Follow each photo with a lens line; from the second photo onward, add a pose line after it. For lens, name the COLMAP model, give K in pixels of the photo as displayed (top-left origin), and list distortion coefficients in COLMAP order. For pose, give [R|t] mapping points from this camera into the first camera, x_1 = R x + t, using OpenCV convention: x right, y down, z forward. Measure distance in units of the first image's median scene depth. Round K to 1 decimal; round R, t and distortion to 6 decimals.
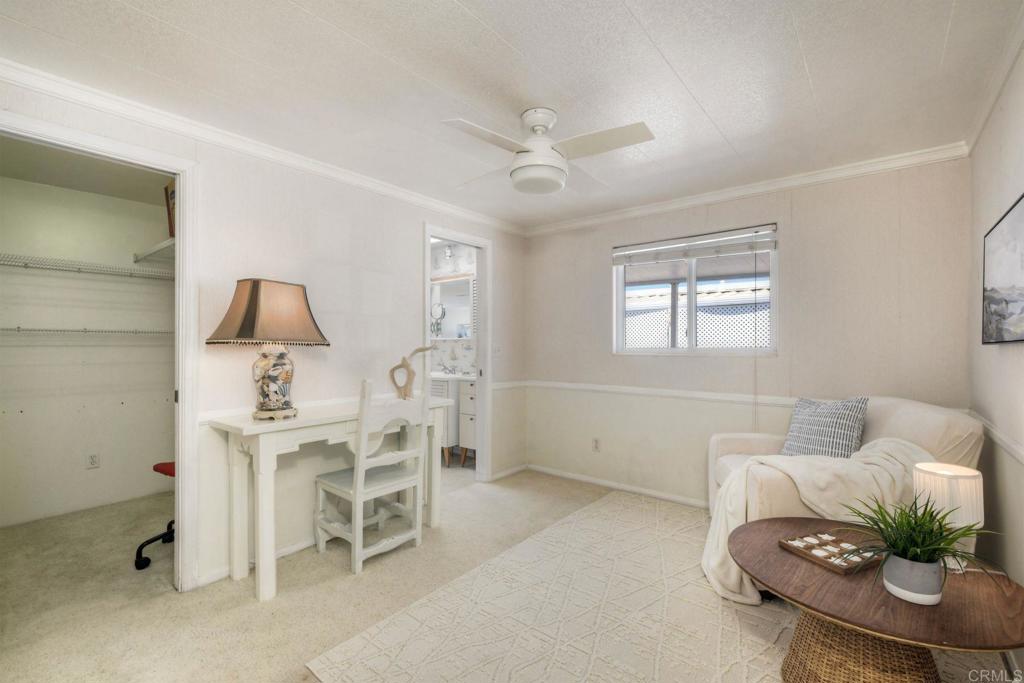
lens RADIAL K [[454.0, 0, 515.7], [0, 454.0, 342.9], [0, 0, 1]] dist [0.000130, -0.000008]
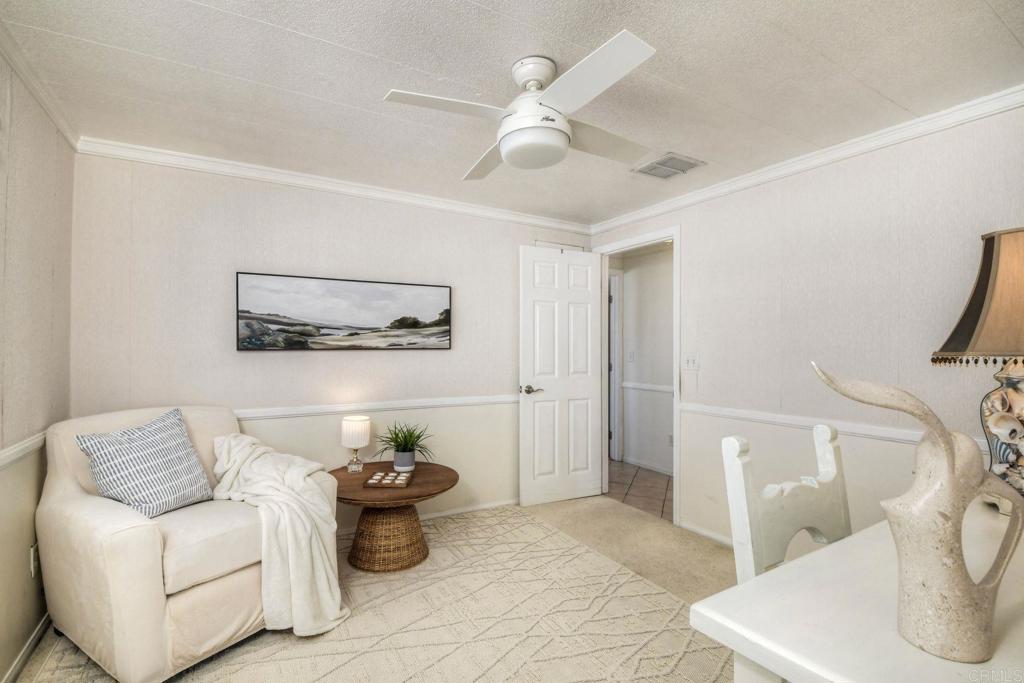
lens RADIAL K [[463.7, 0, 482.2], [0, 463.7, 339.0], [0, 0, 1]] dist [-0.000249, -0.023406]
pose [[-0.927896, 0.015822, 0.372503, -0.163785], [0.006110, 0.999610, -0.027238, 0.010516], [-0.372789, -0.022998, -0.927631, 1.804058]]
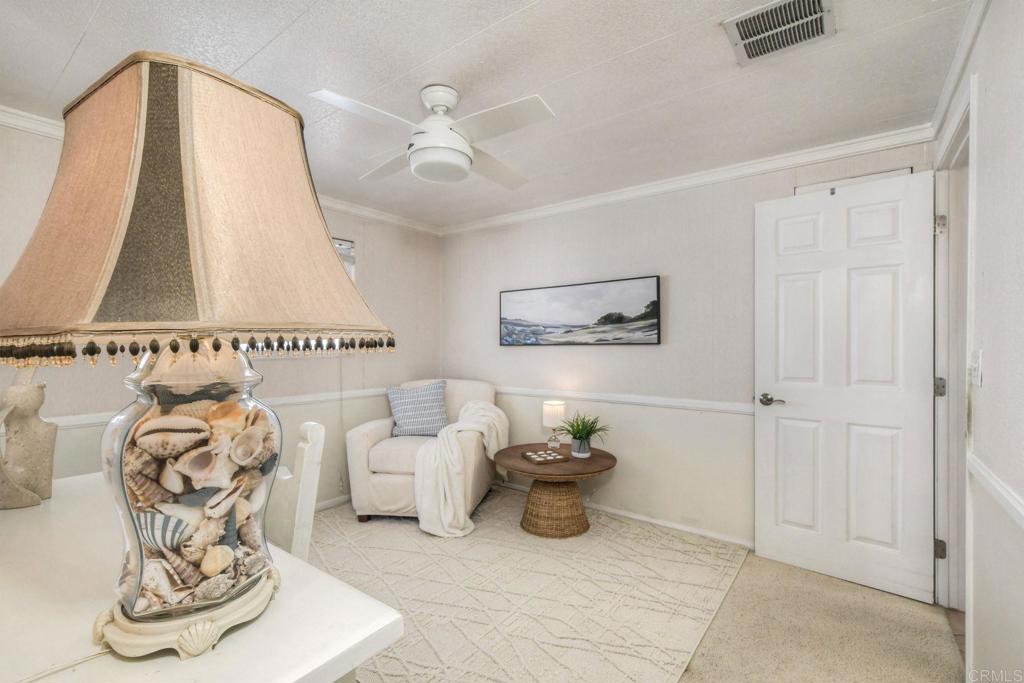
lens RADIAL K [[454.0, 0, 515.7], [0, 454.0, 342.9], [0, 0, 1]] dist [0.000130, -0.000008]
pose [[-0.033626, 0.015558, 0.999313, -0.863014], [-0.001652, 0.999877, -0.015623, 0.020131], [-0.999433, -0.002176, -0.033597, 0.888998]]
